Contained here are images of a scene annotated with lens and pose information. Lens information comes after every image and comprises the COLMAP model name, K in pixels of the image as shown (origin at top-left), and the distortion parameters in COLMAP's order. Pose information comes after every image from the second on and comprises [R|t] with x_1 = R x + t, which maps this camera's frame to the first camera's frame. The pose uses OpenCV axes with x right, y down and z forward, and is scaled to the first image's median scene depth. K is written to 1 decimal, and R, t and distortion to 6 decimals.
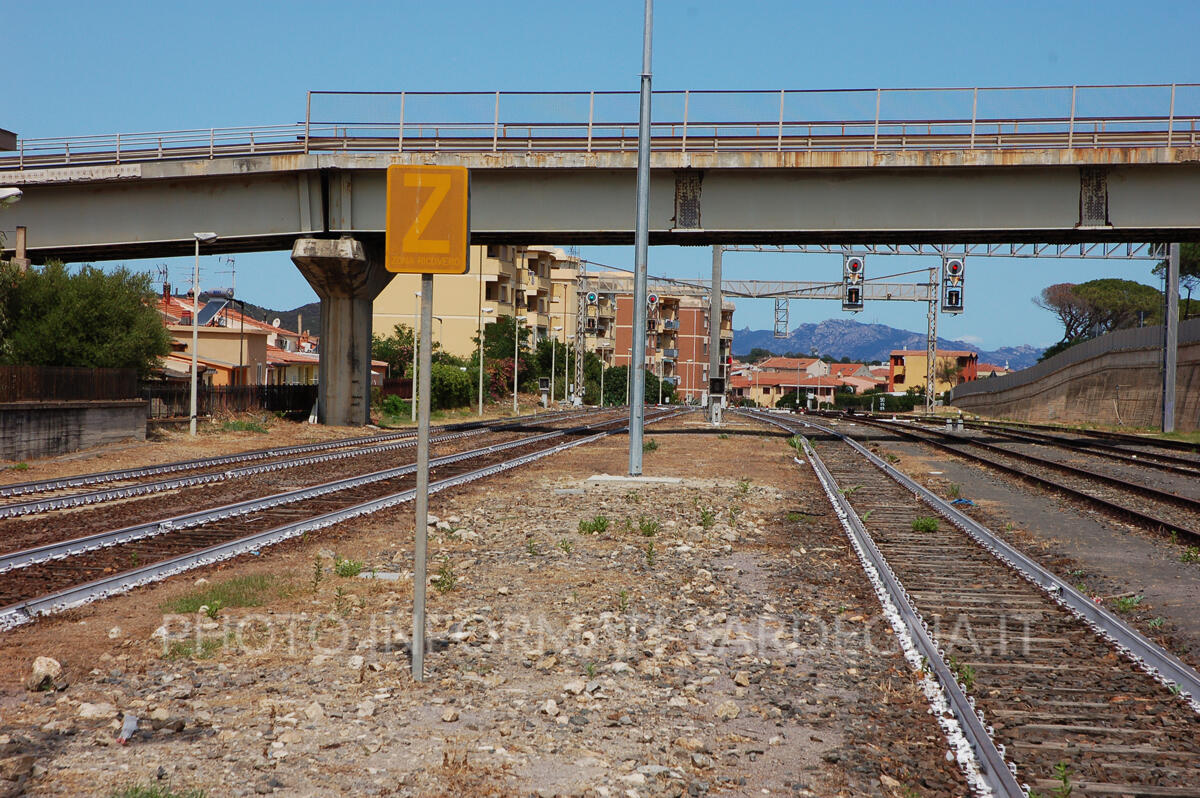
lens RADIAL K [[2673.4, 0, 600.0], [0, 2673.4, 399.0], [0, 0, 1]] dist [-0.026903, 4.746739]
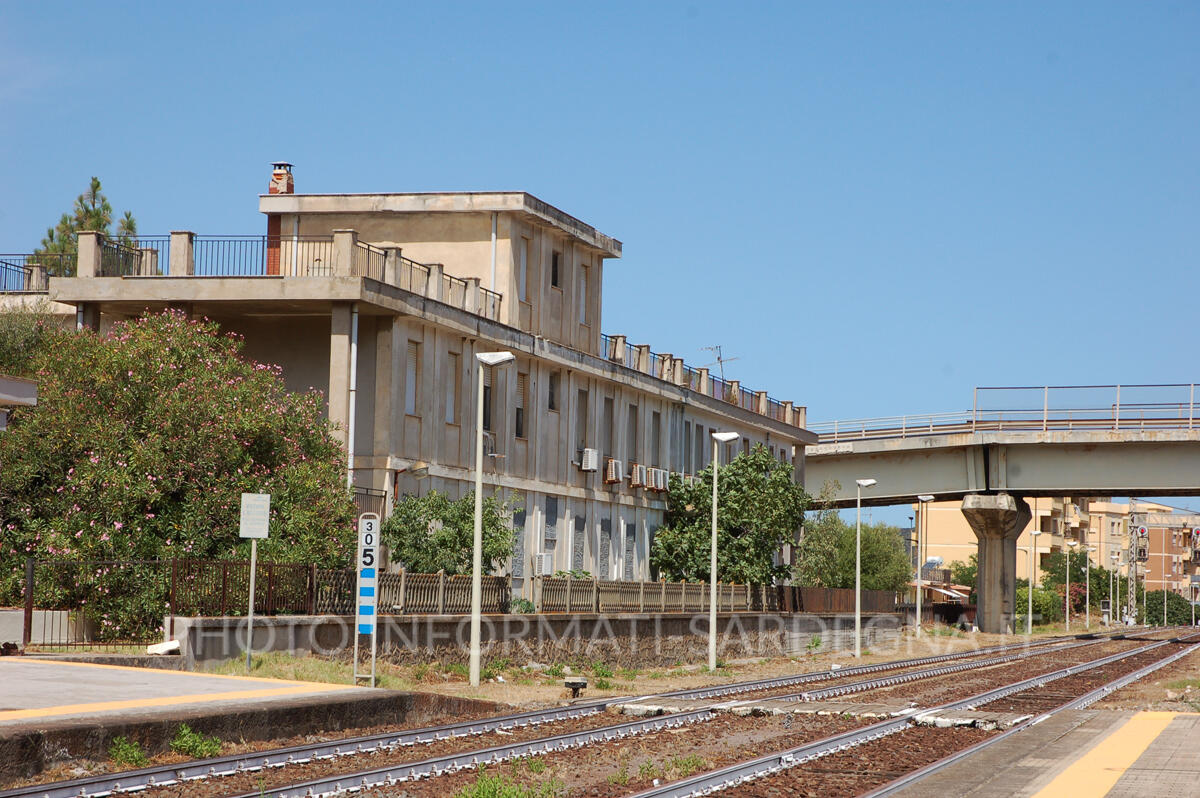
lens RADIAL K [[2673.4, 0, 600.0], [0, 2673.4, 399.0], [0, 0, 1]] dist [-0.026903, 4.746739]
pose [[0.984266, -0.015198, -0.176036, -0.056047], [0.000426, 0.996495, -0.083647, 0.004792], [0.176690, 0.082256, 0.980823, -0.363404]]
